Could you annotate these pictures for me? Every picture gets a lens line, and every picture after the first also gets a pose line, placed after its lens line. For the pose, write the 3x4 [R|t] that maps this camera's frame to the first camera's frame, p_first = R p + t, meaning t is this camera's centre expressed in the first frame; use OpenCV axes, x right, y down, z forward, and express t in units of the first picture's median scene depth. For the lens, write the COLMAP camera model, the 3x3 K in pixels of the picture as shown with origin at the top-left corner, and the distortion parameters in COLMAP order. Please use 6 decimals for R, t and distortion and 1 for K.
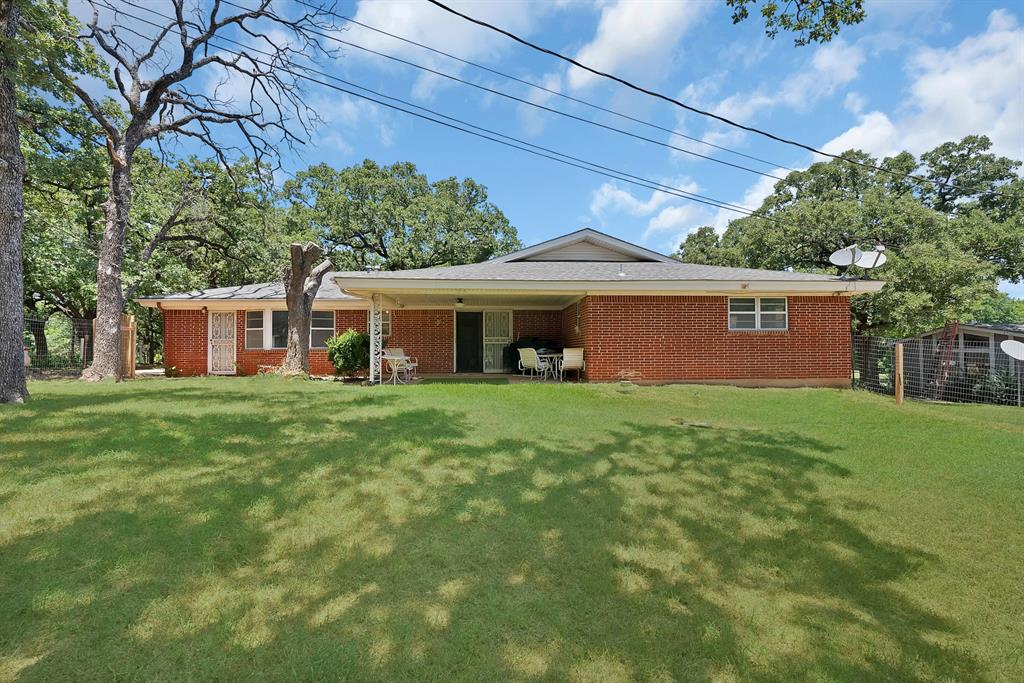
lens RADIAL K [[429.1, 0, 511.7], [0, 429.1, 342.9], [0, 0, 1]] dist [-0.001856, -0.000131]
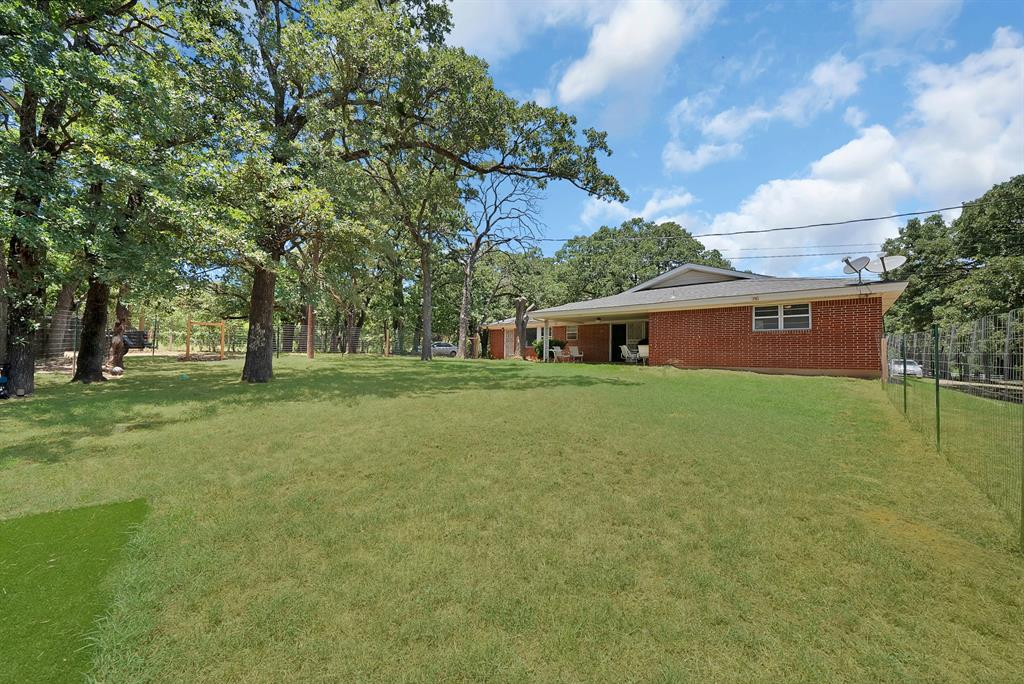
lens RADIAL K [[367.2, 0, 507.6], [0, 367.2, 347.9], [0, 0, 1]] dist [-0.017580, 0.000132]
pose [[0.699343, -0.000341, -0.714787, 0.779674], [-0.001432, 0.999997, -0.001878, 0.026598], [0.714785, 0.002337, 0.699340, -0.346959]]
